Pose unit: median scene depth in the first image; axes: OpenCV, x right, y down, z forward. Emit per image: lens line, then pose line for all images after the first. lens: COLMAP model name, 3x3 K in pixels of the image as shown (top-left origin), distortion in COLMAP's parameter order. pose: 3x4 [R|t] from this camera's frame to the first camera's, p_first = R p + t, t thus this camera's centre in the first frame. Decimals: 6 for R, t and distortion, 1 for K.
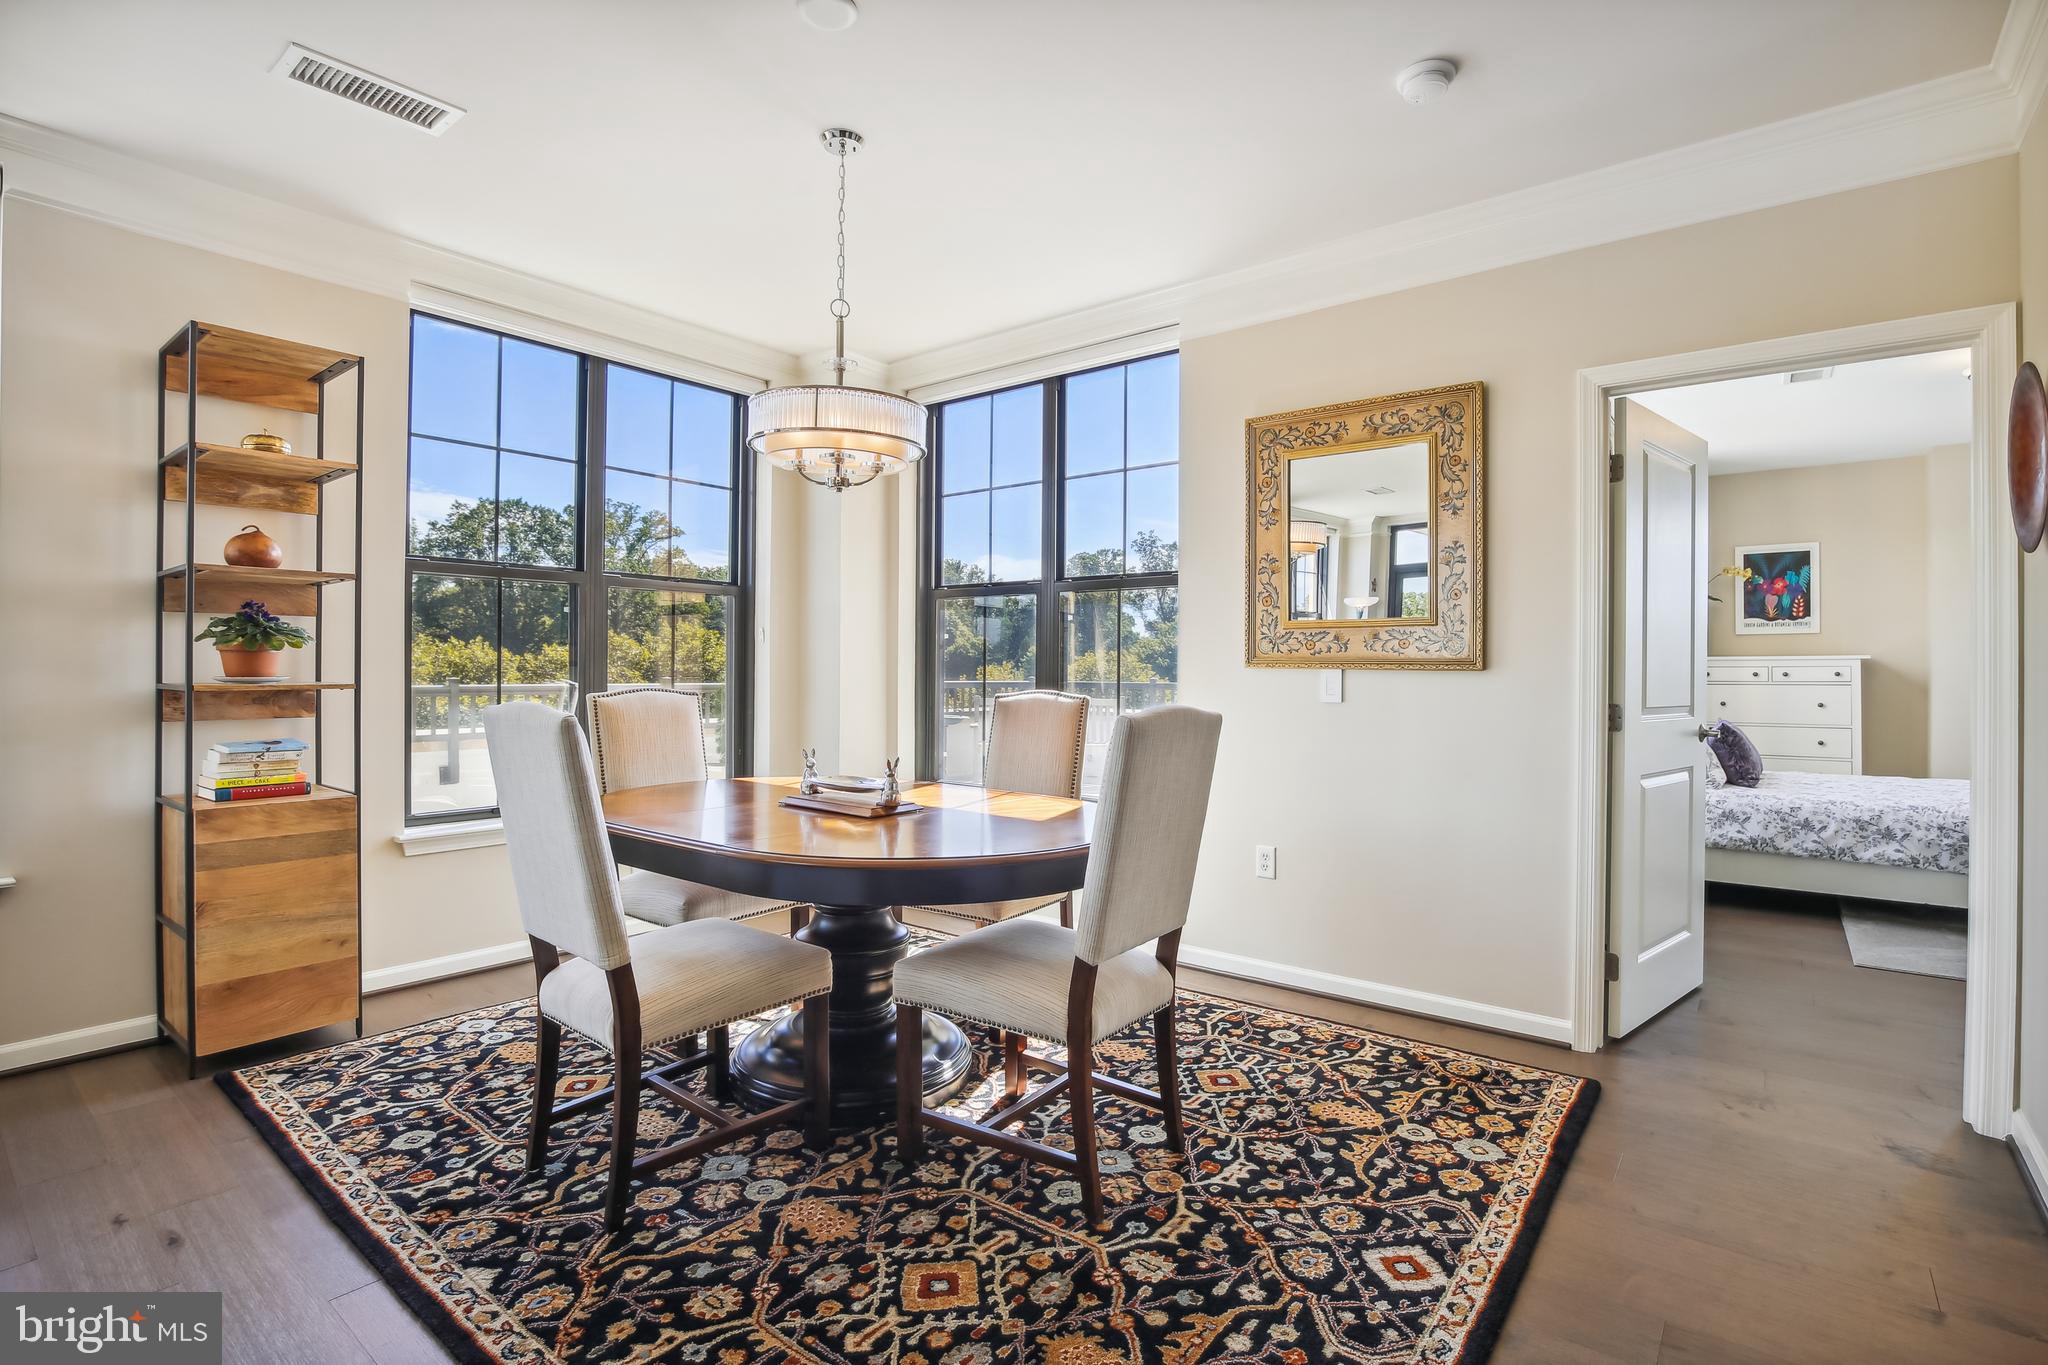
lens RADIAL K [[973.4, 0, 1028.3], [0, 973.4, 675.3], [0, 0, 1]] dist [-0.020836, 0.000081]
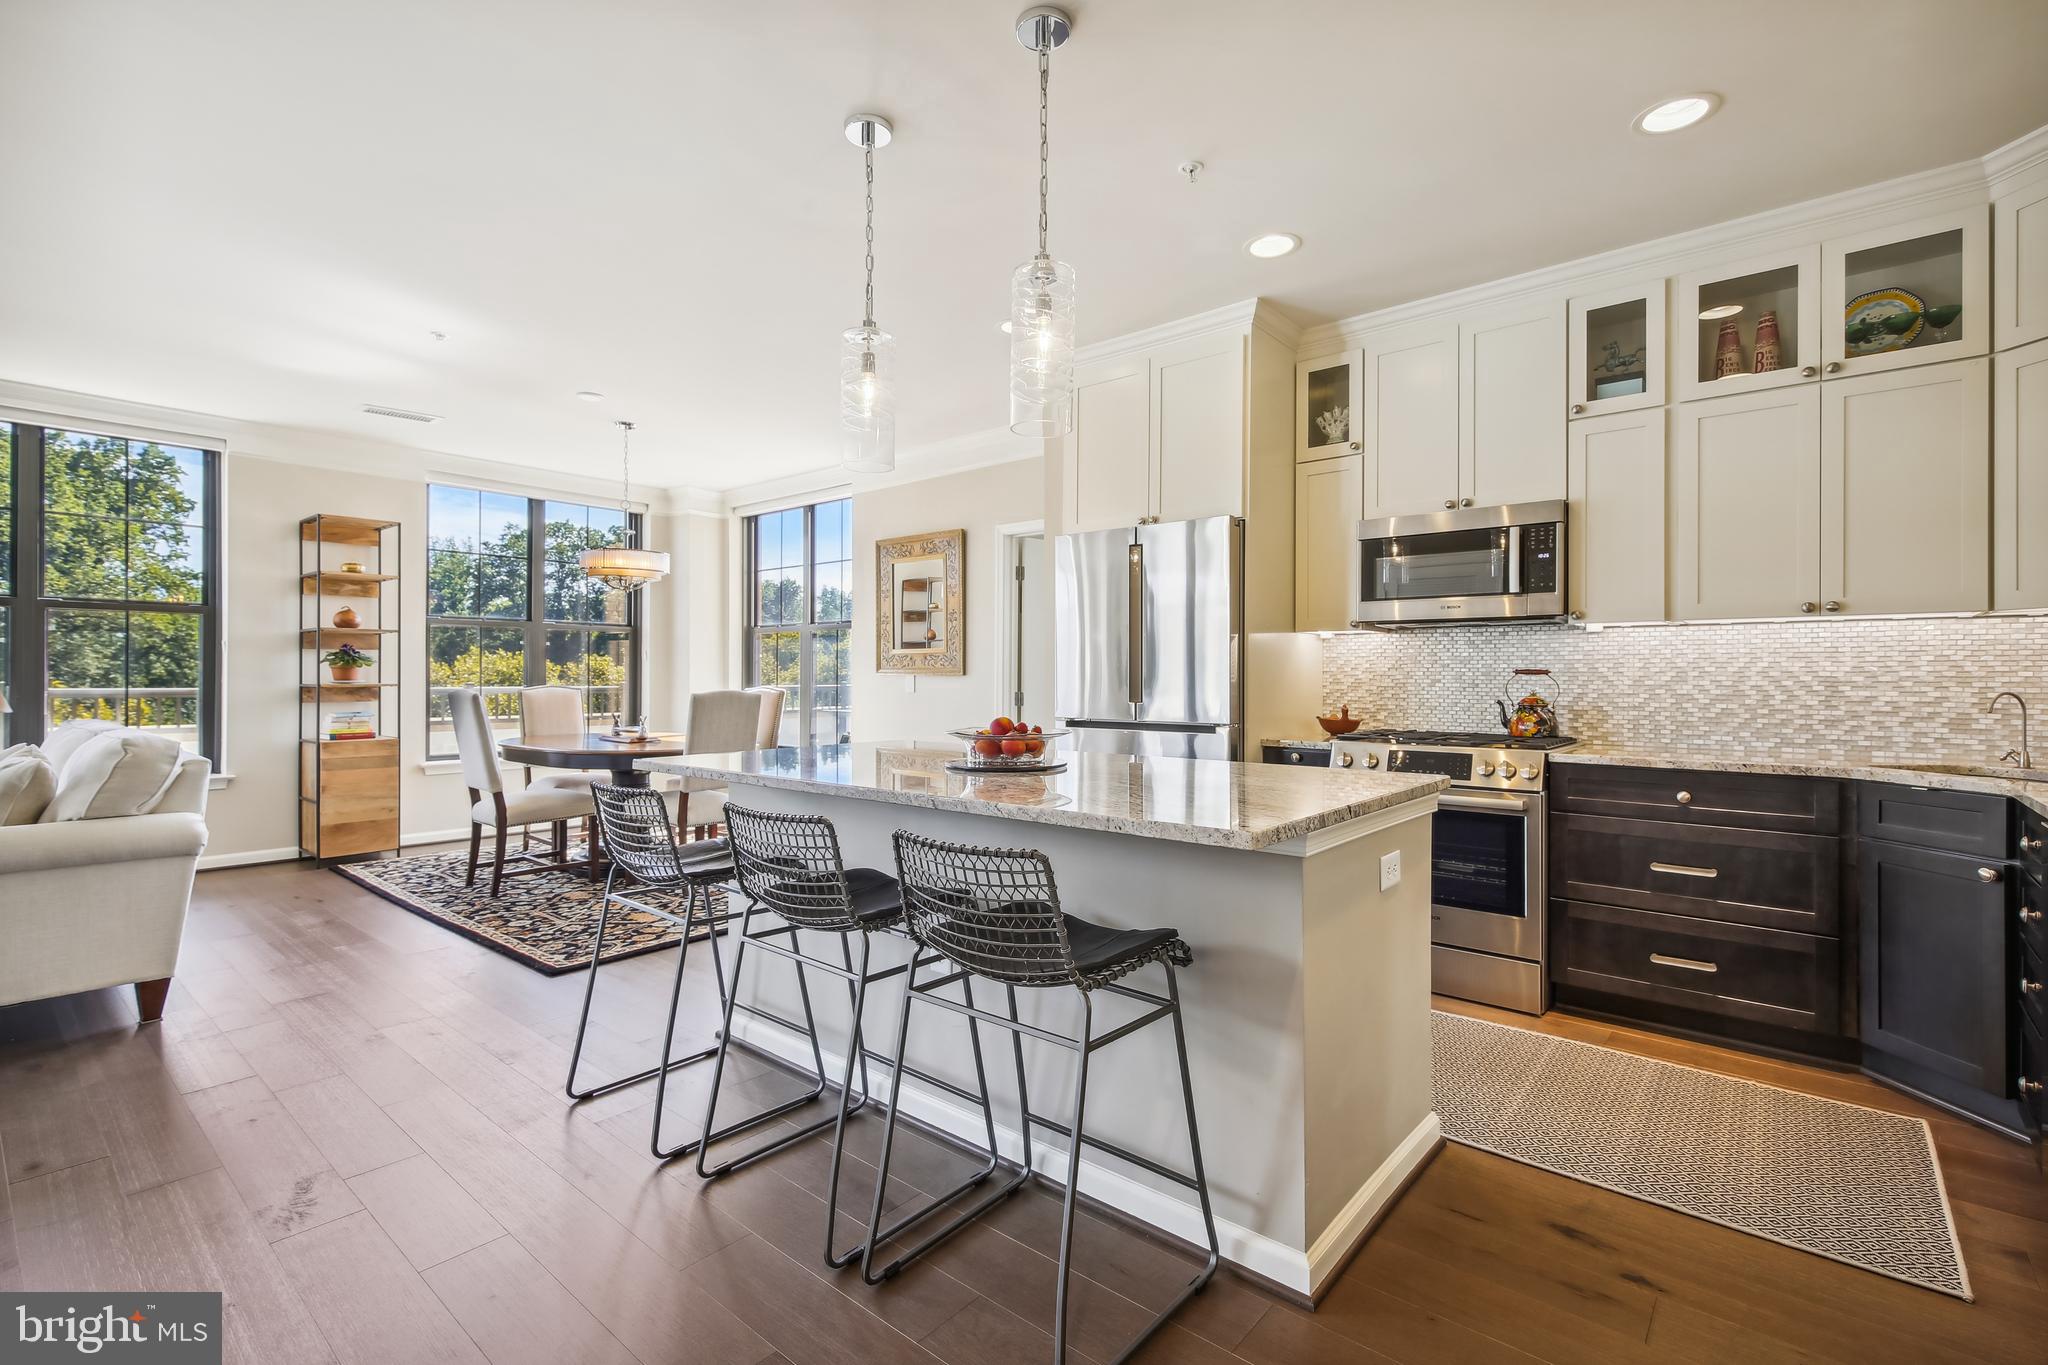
lens RADIAL K [[920.5, 0, 1024.0], [0, 920.5, 682.5], [0, 0, 1]] dist [0.003174, -0.000052]
pose [[0.999648, -0.002153, -0.026434, 0.719971], [0.002156, 0.999998, 0.000086, 0.008706], [0.026434, -0.000143, 0.999651, -0.971677]]
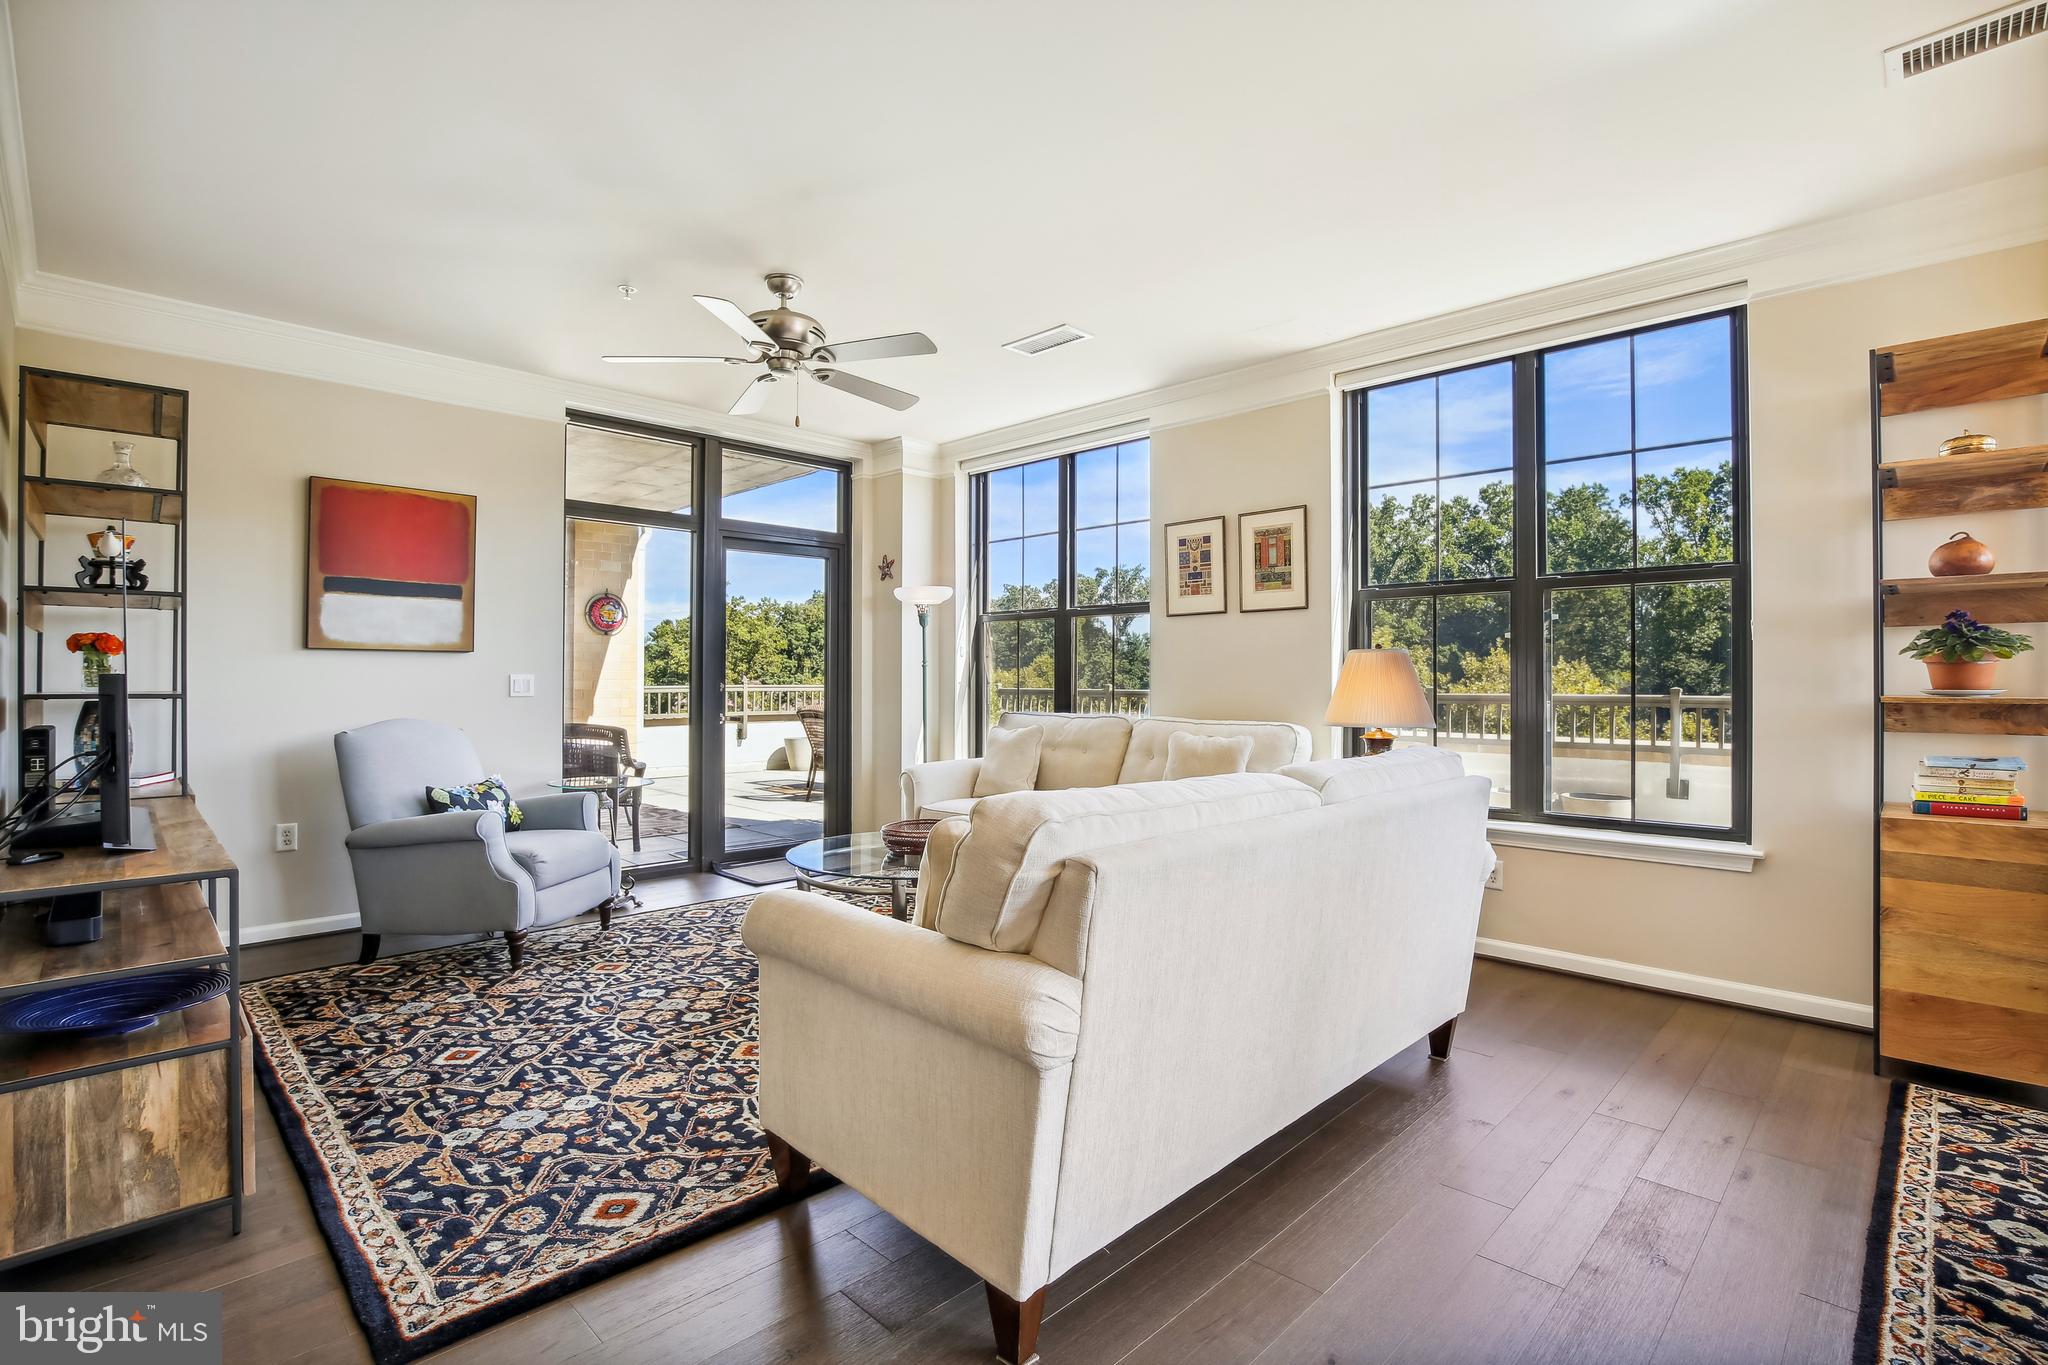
lens RADIAL K [[945.6, 0, 1023.2], [0, 945.6, 671.8], [0, 0, 1]] dist [0.003622, -0.000227]
pose [[-0.099943, -0.012144, -0.994919, 0.242467], [0.000594, 0.999925, -0.012264, -0.005337], [0.994993, -0.001816, -0.099928, 0.164245]]
